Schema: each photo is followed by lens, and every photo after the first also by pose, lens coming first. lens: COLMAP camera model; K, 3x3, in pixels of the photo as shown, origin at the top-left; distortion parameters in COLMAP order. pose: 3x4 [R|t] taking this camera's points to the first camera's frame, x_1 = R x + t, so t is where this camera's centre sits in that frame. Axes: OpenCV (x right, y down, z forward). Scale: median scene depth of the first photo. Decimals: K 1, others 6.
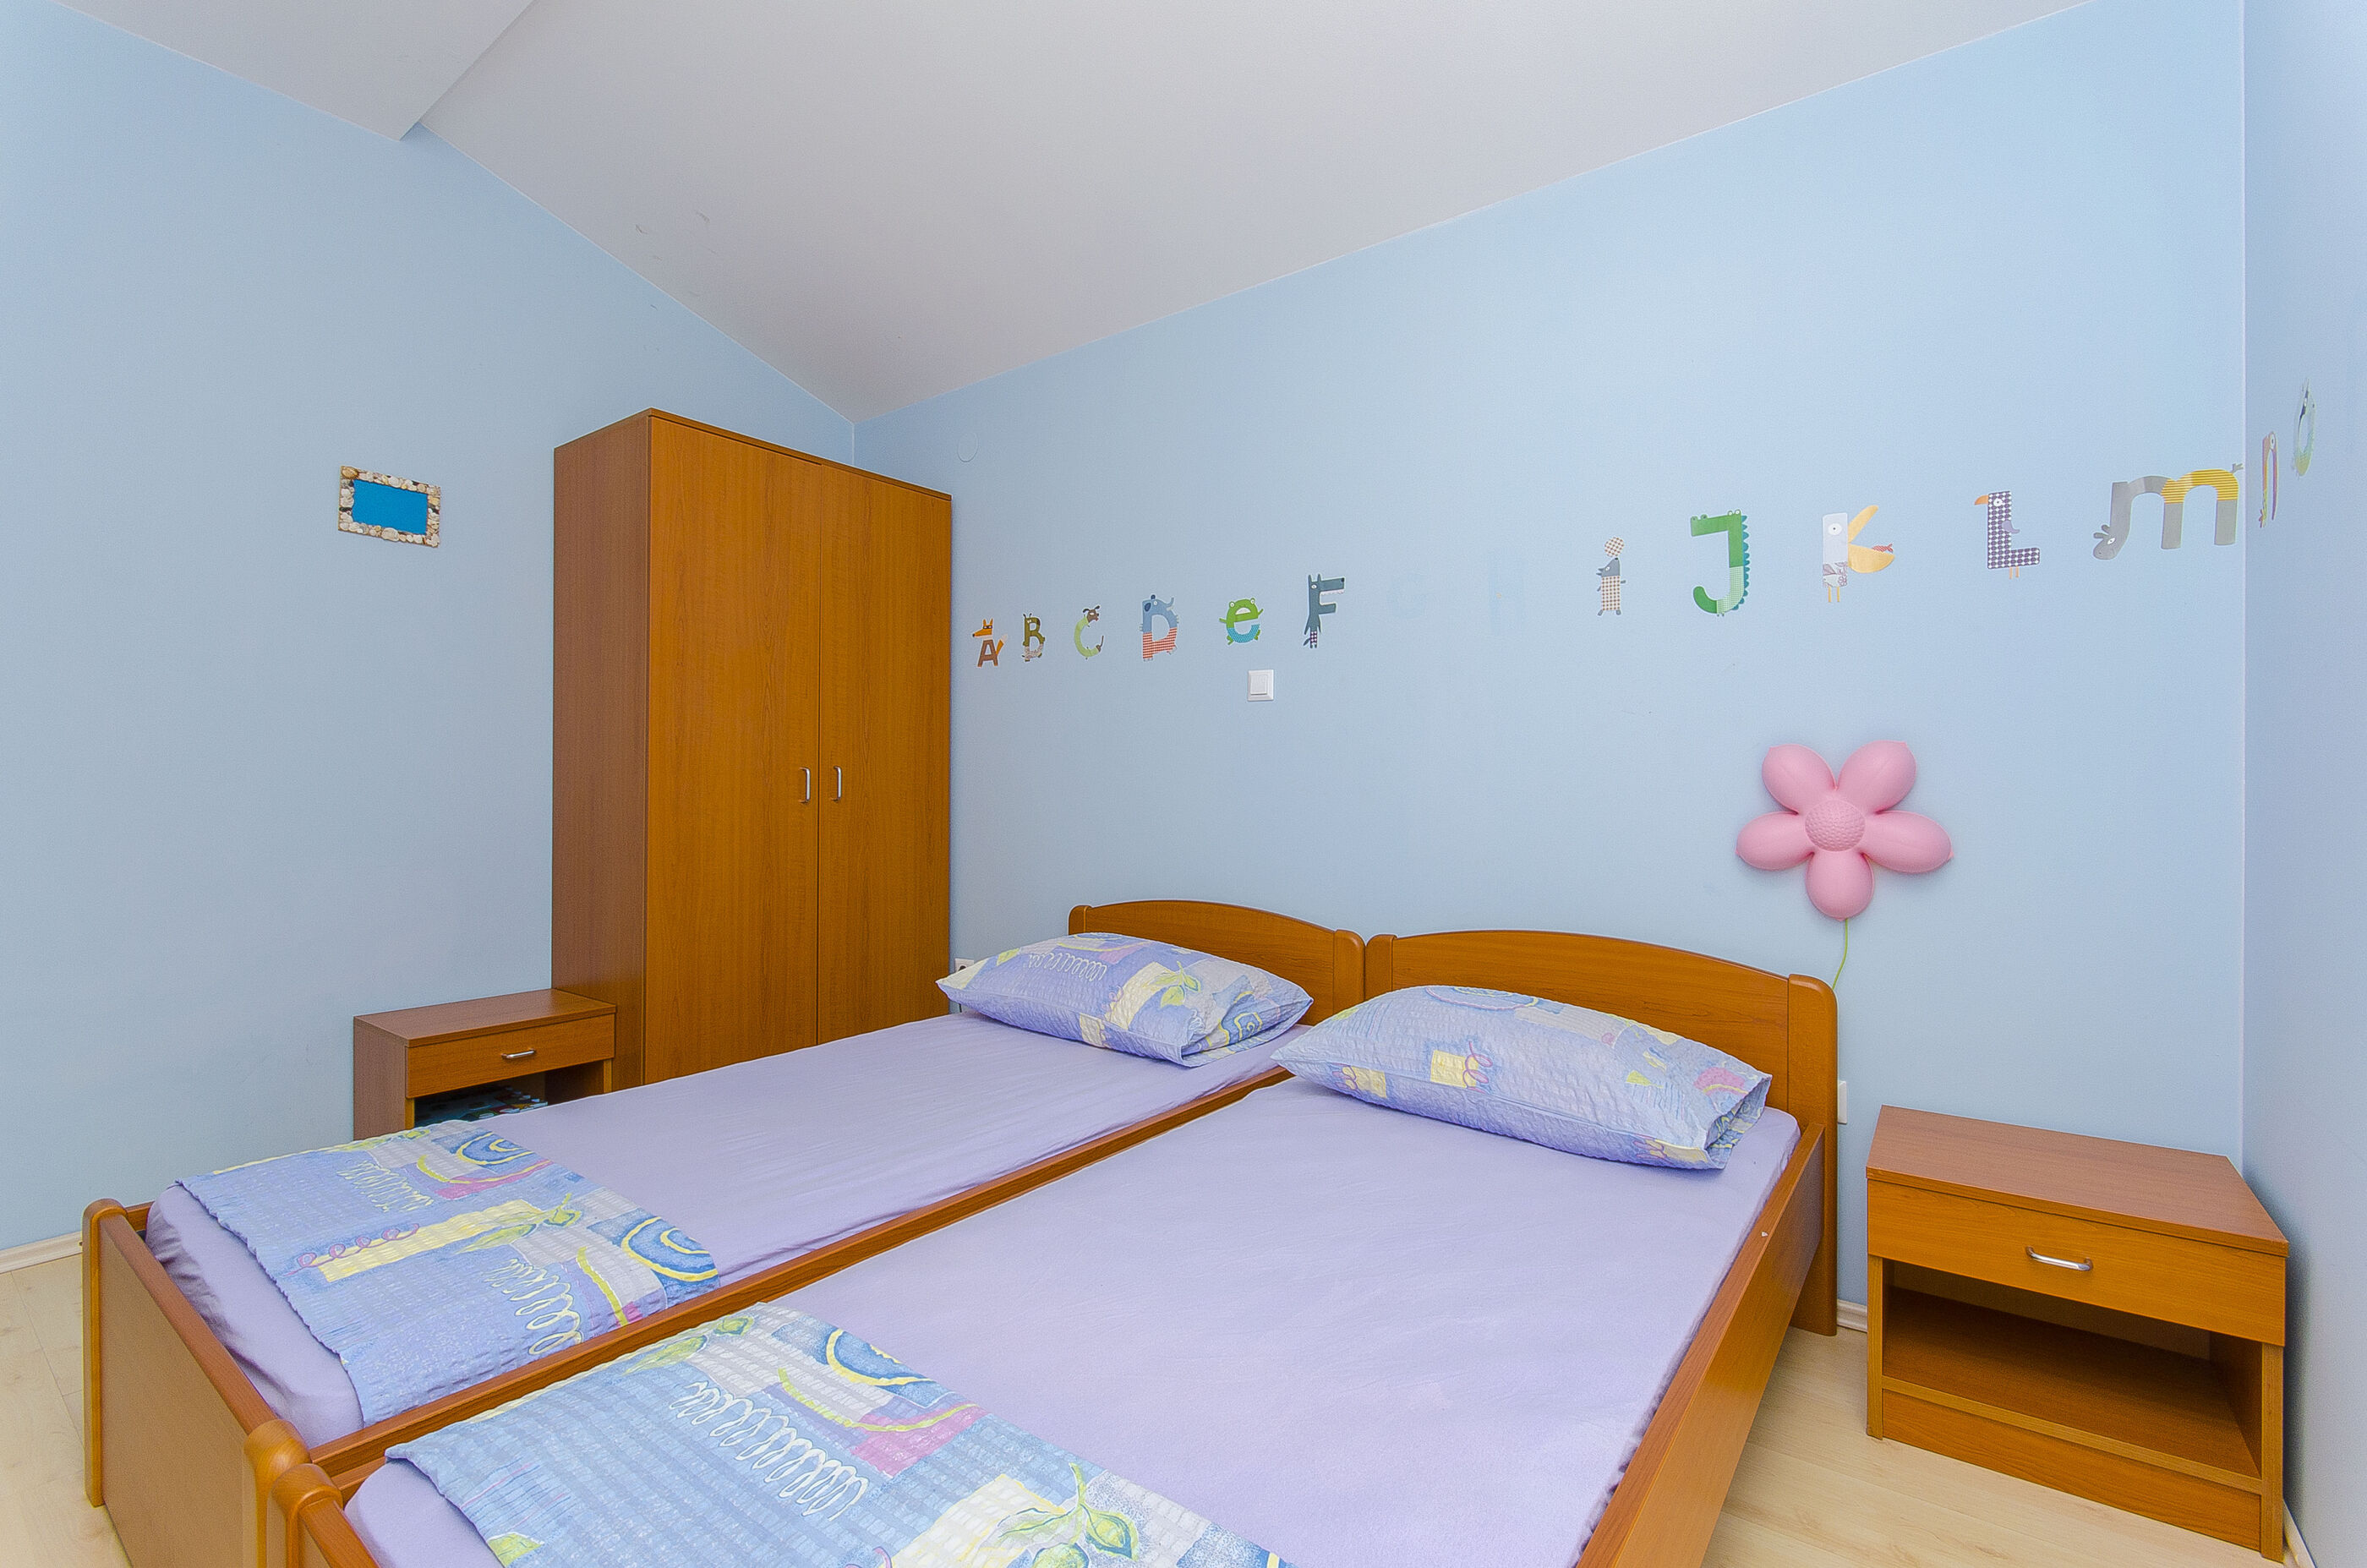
lens RADIAL K [[1037.9, 0, 1186.9], [0, 1037.9, 785.2], [0, 0, 1]] dist [0.004953, -0.001234]
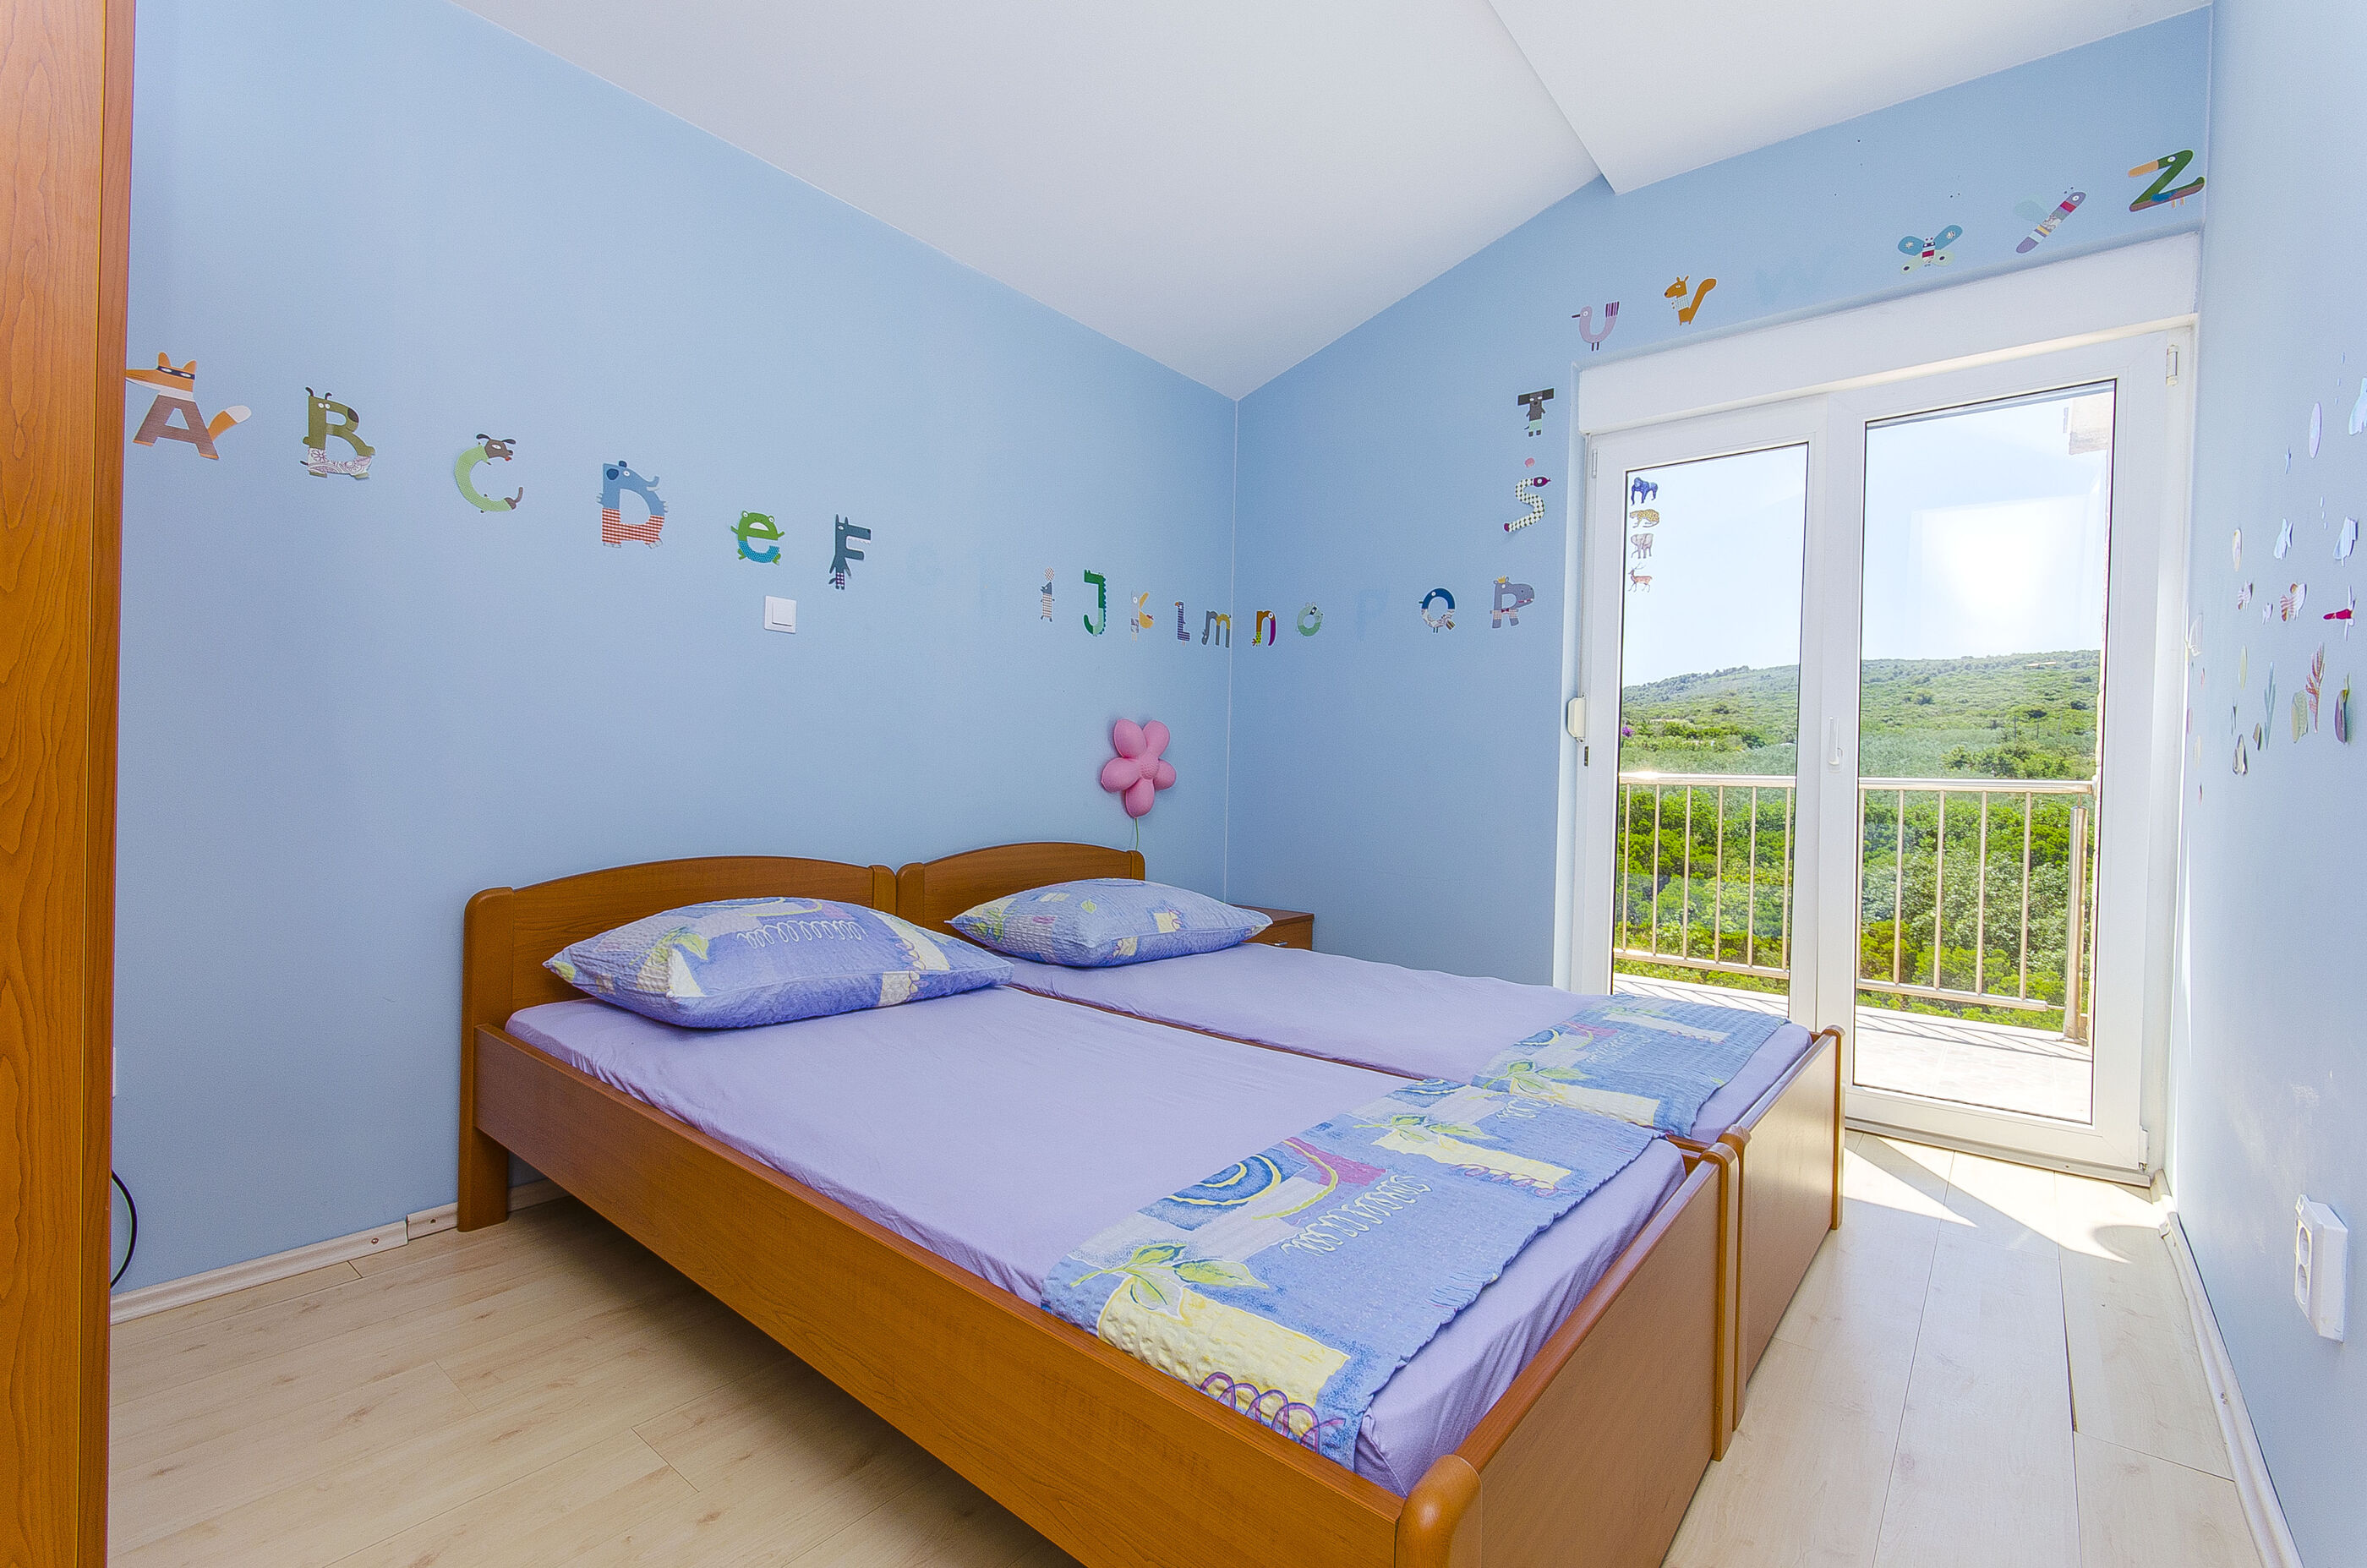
lens RADIAL K [[1037.9, 0, 1185.8], [0, 1037.9, 784.0], [0, 0, 1]] dist [0.004953, -0.001234]
pose [[0.039683, -0.009852, 0.999164, -0.862142], [-0.026269, 0.999595, 0.010900, 0.035544], [-0.998867, -0.026679, 0.039408, 0.620315]]
